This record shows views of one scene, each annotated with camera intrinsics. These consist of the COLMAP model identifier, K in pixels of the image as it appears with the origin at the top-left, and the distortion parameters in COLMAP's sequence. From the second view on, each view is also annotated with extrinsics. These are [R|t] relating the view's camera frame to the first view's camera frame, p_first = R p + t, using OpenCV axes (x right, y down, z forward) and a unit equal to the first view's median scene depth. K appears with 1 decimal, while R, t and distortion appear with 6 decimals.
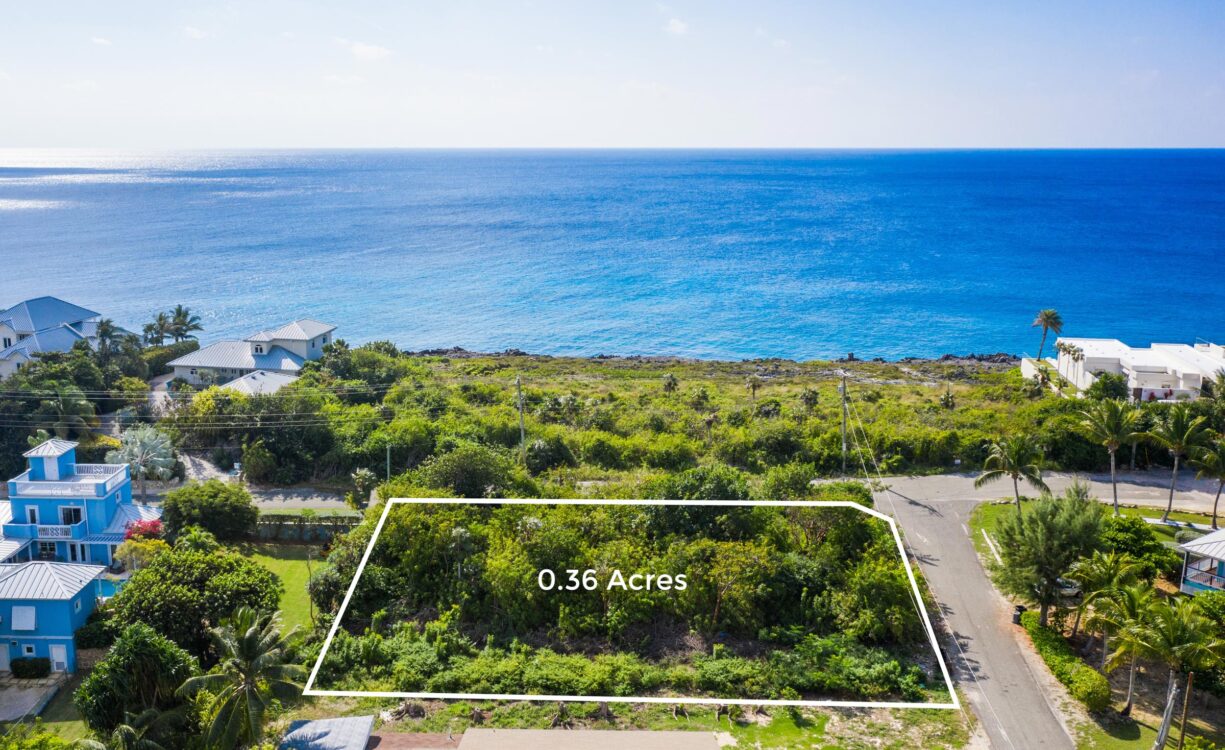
lens RADIAL K [[1121.7, 0, 652.2], [0, 1121.7, 372.3], [0, 0, 1]] dist [-0.007531, 0.003422]
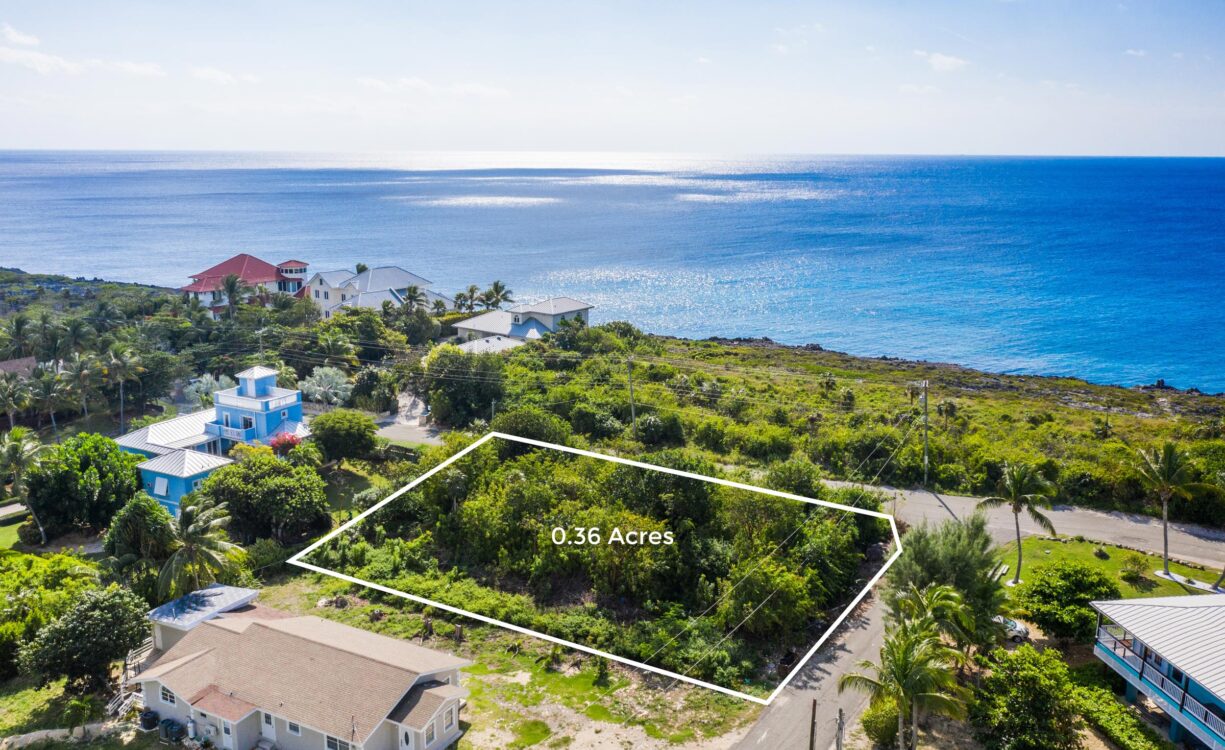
lens RADIAL K [[1049.9, 0, 645.0], [0, 1049.9, 377.2], [0, 0, 1]] dist [-0.003564, 0.009291]
pose [[0.891931, 0.102435, -0.440417, 0.349509], [-0.098116, 0.994640, 0.032636, -0.011545], [0.441399, 0.014103, 0.897200, 0.059052]]
